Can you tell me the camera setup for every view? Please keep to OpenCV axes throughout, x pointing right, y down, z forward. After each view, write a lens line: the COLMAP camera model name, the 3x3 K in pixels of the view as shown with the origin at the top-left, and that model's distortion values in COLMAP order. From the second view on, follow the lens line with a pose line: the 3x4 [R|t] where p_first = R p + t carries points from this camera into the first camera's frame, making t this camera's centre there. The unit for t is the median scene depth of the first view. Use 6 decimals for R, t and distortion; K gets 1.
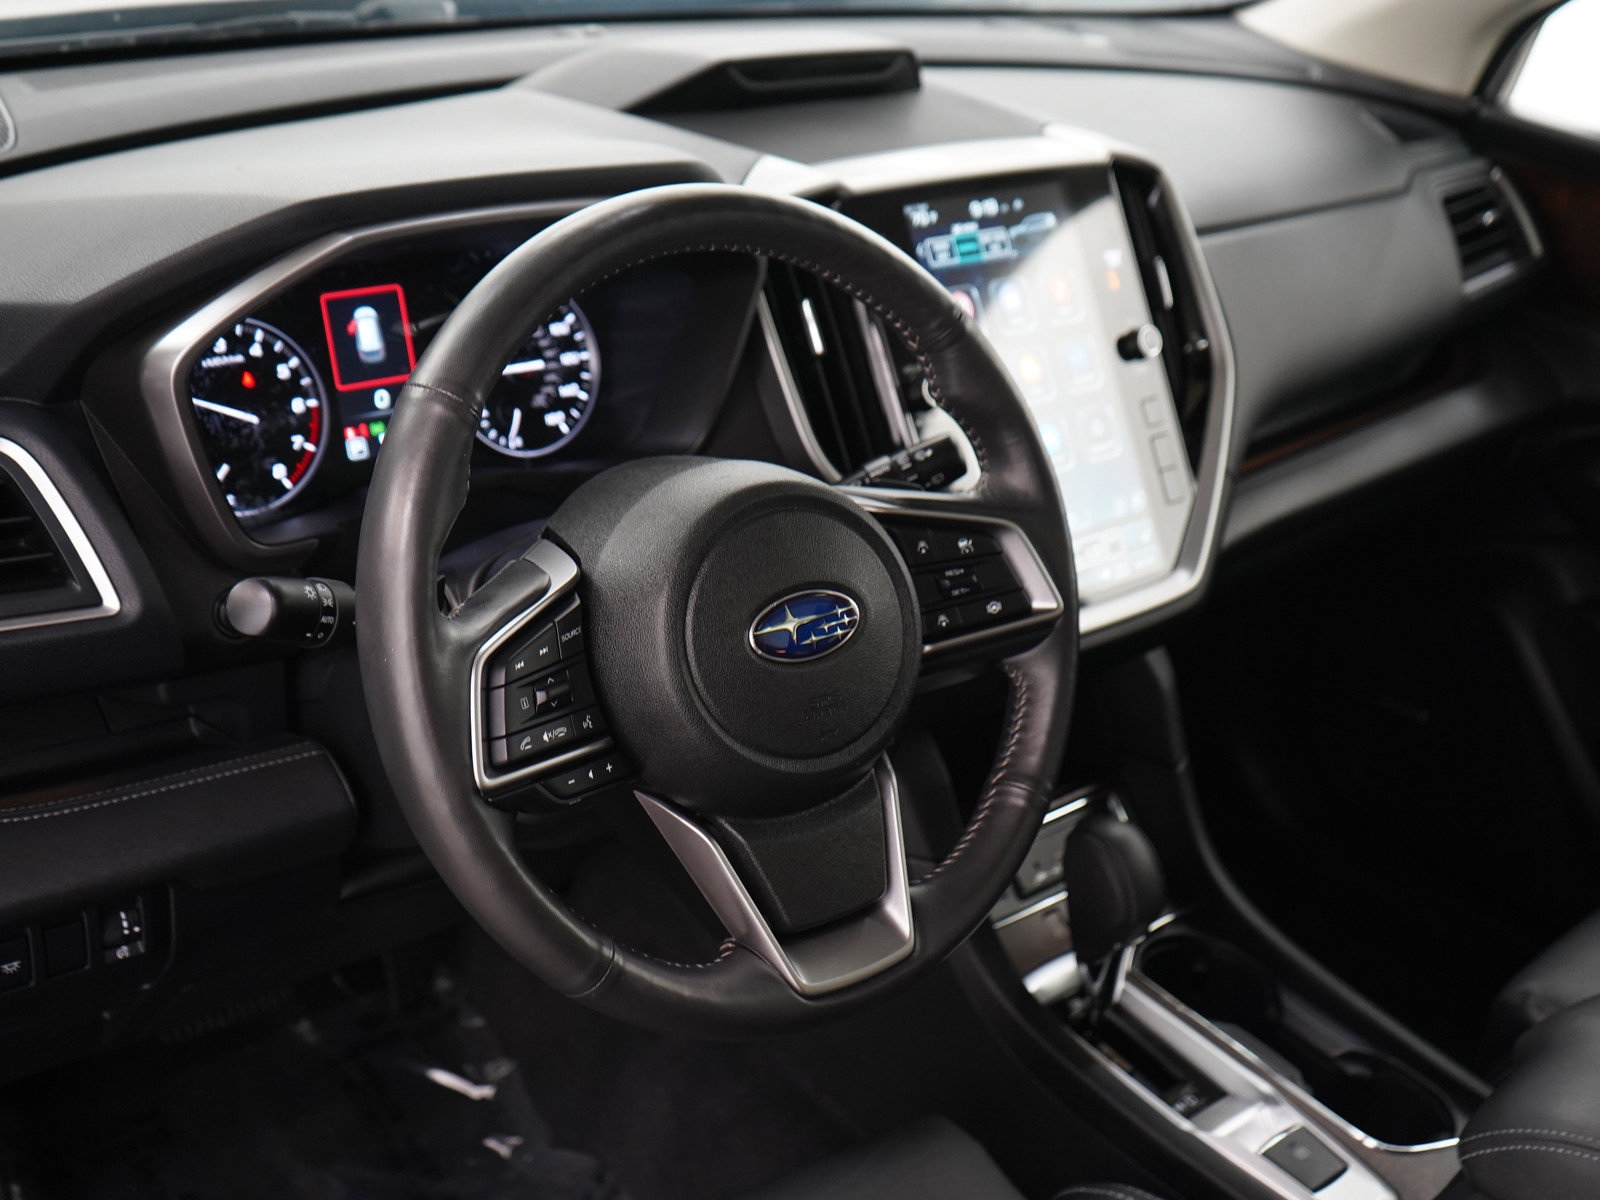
lens RADIAL K [[1956.3, 0, 800.0], [0, 1956.3, 600.0], [0, 0, 1]] dist [-0.003392, -0.017089]
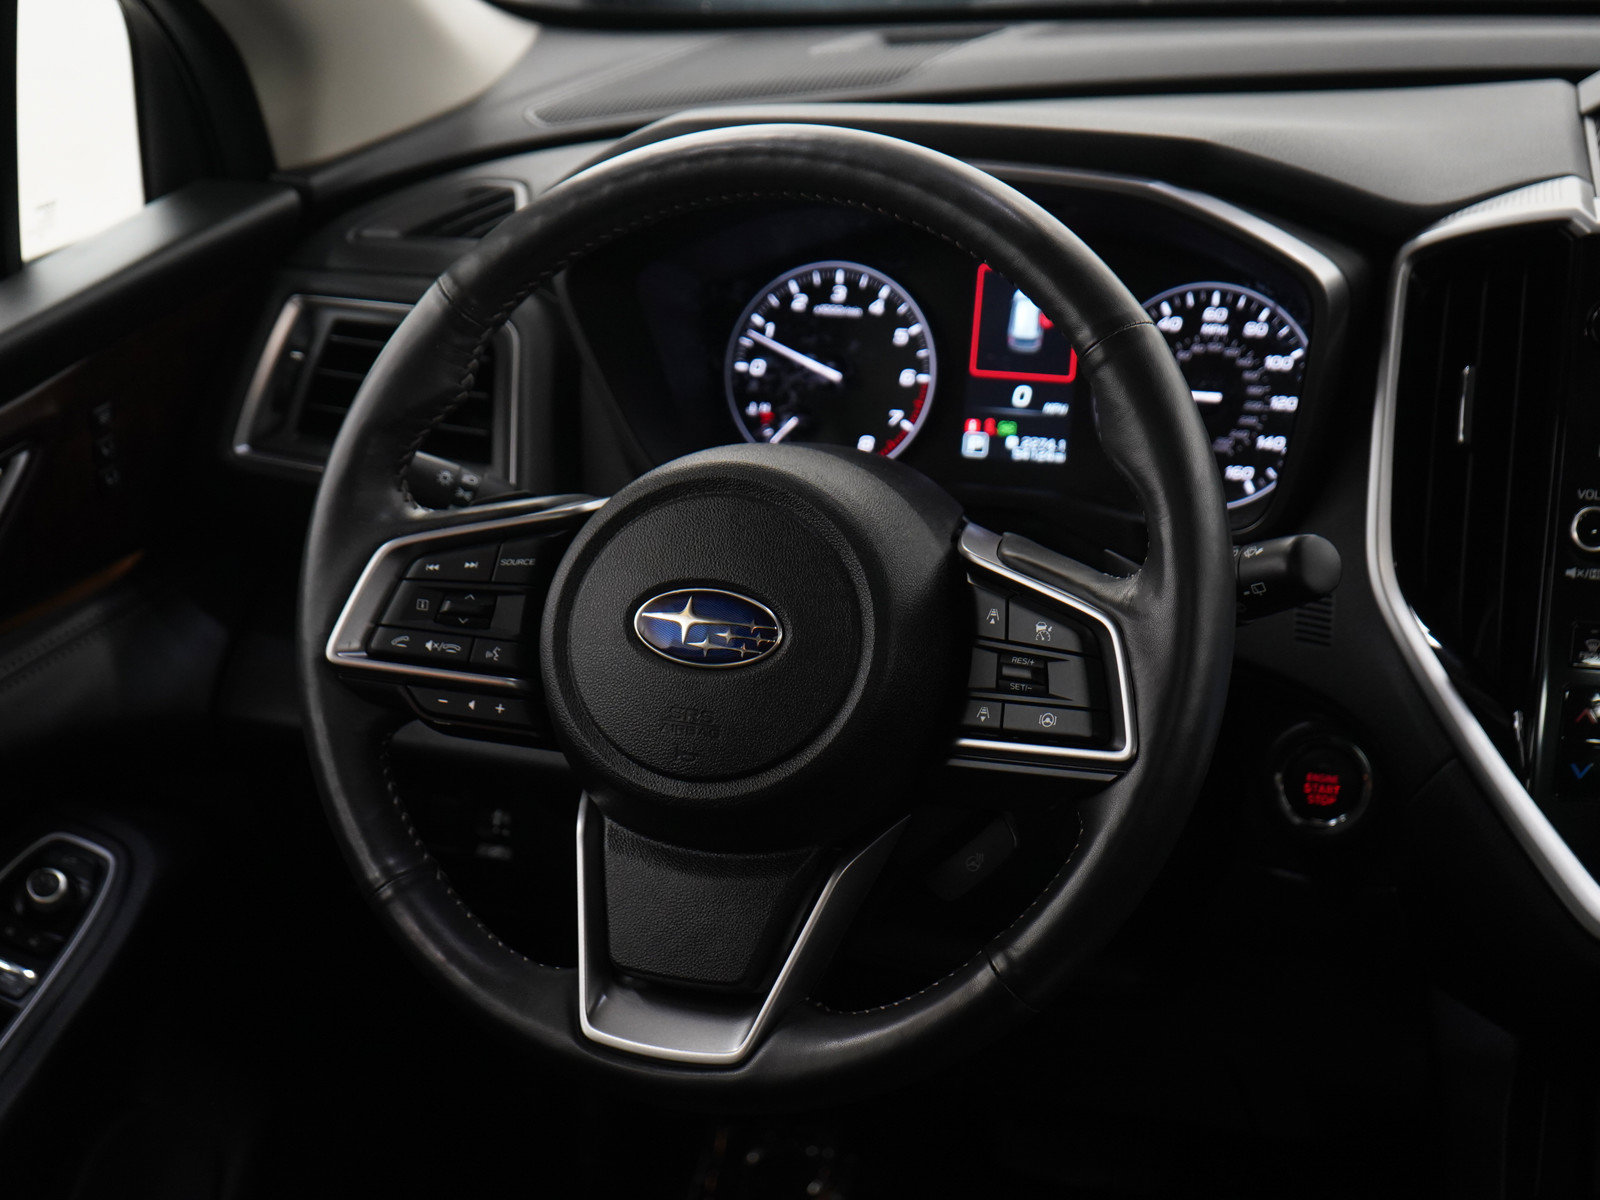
lens RADIAL K [[3061.6, 0, 800.0], [0, 3061.6, 600.0], [0, 0, 1]] dist [0.029521, -0.024391]
pose [[0.476331, 0.204241, -0.855216, 0.923961], [-0.300853, 0.951798, 0.059740, -0.071800], [0.826194, 0.228838, 0.514817, 0.270238]]
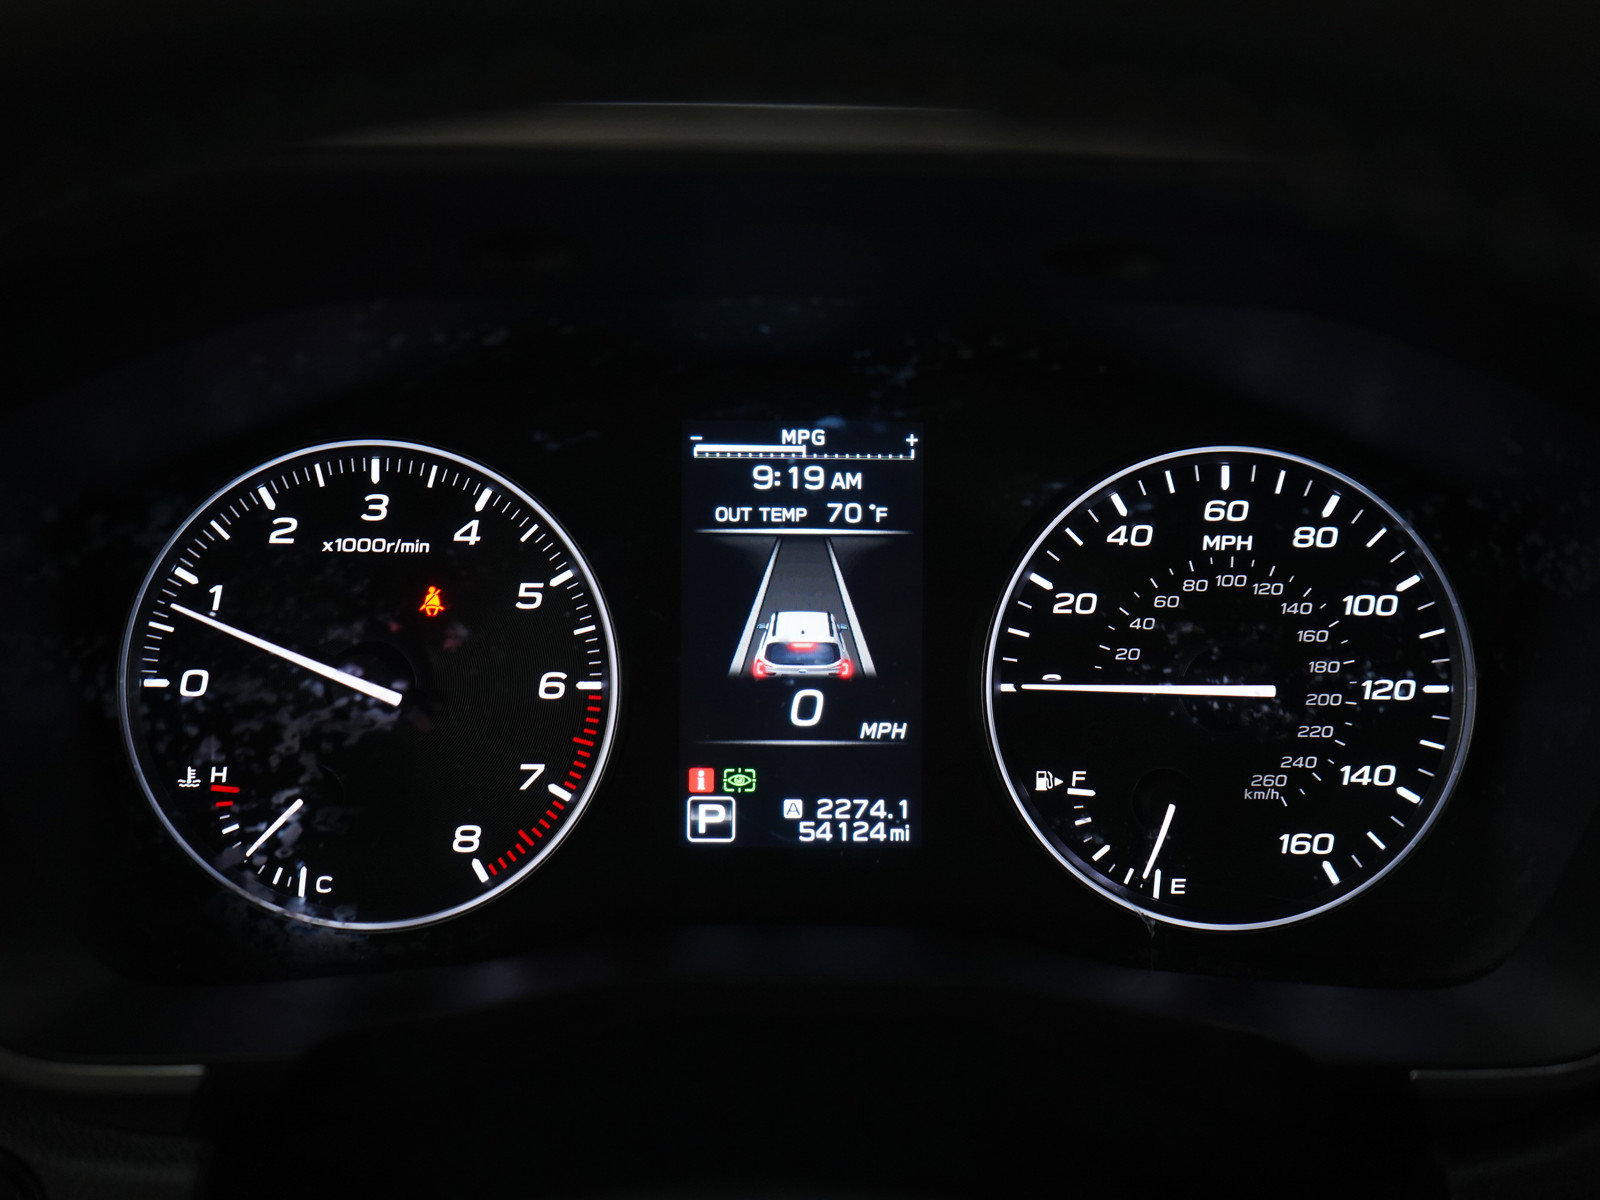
lens RADIAL K [[1765.0, 0, 799.6], [0, 1765.0, 664.9], [0, 0, 1]] dist [0.023622, 0.007379]
pose [[0.748353, 0.132539, -0.649924, 0.014094], [-0.224010, 0.972765, -0.059560, -0.093272], [0.624330, 0.190161, 0.757662, 0.758120]]
